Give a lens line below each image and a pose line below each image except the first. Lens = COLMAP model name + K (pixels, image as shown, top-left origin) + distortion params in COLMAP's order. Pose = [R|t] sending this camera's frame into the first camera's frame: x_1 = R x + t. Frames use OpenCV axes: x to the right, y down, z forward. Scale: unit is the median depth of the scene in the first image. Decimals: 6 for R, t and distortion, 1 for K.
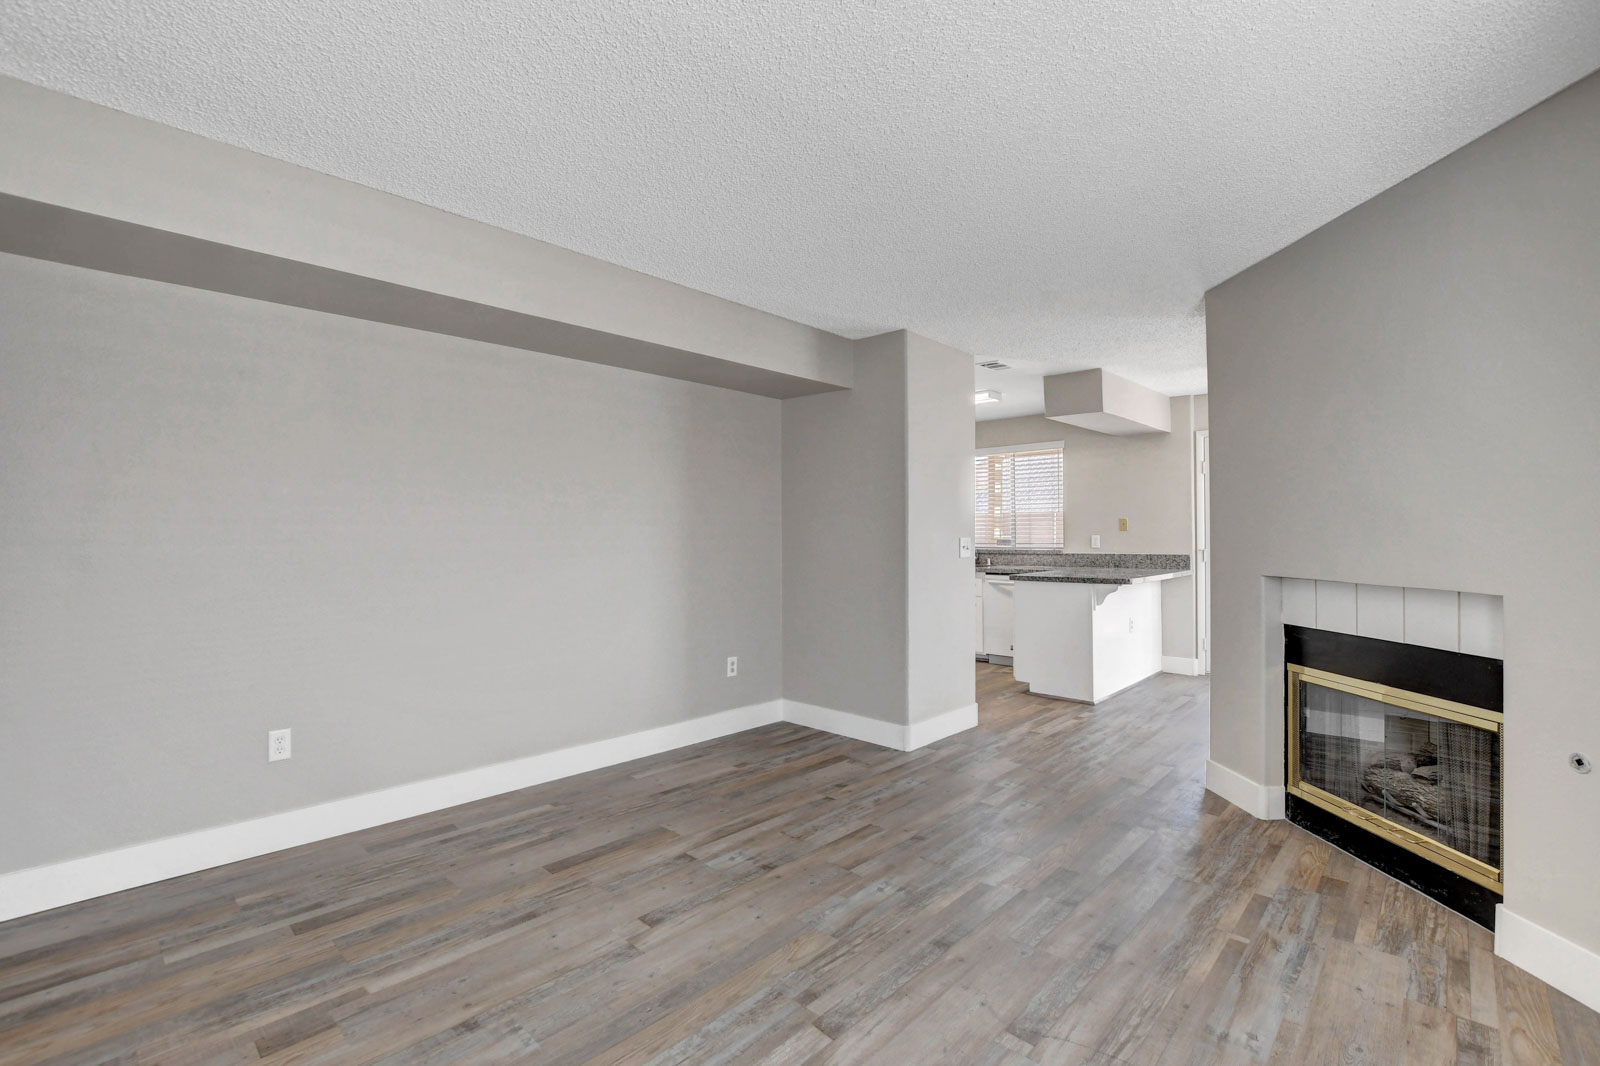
lens RADIAL K [[735.5, 0, 798.6], [0, 735.5, 528.4], [0, 0, 1]] dist [-0.020503, 0.000473]
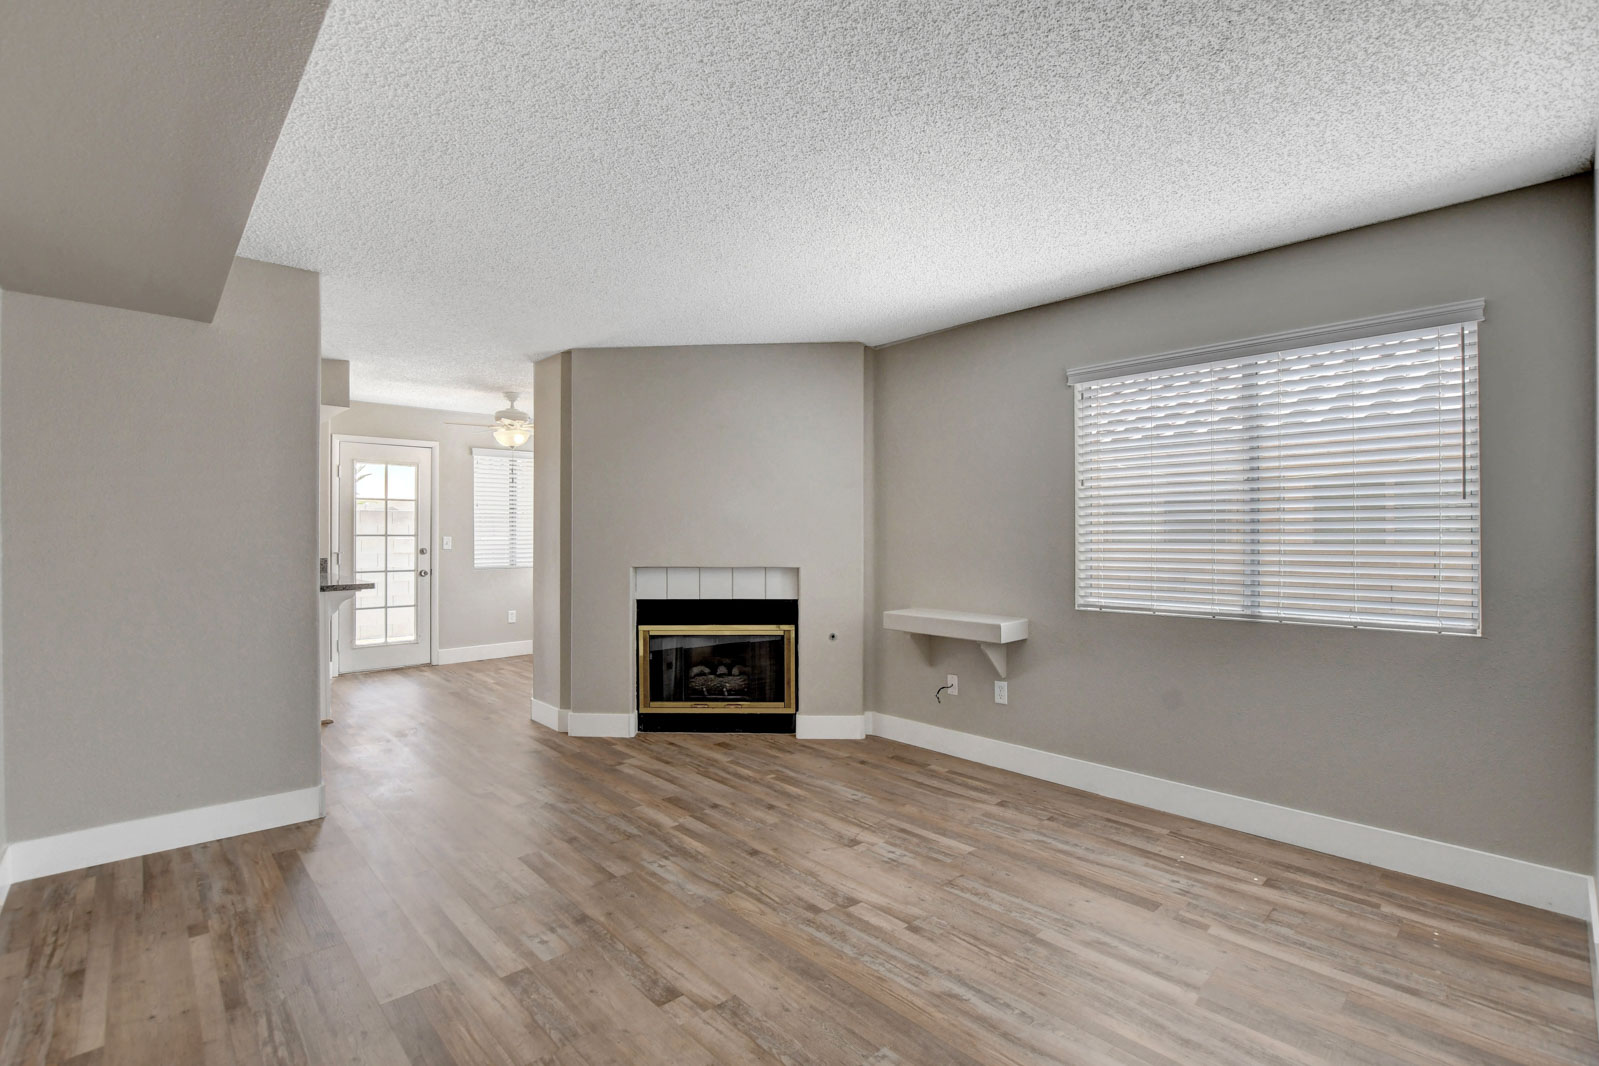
lens RADIAL K [[735.0, 0, 794.4], [0, 735.0, 542.0], [0, 0, 1]] dist [-0.020503, 0.000473]
pose [[0.040279, -0.006470, 0.999168, -0.963334], [-0.014252, 0.999874, 0.007049, 0.002310], [-0.999087, -0.014525, 0.040181, 0.768860]]
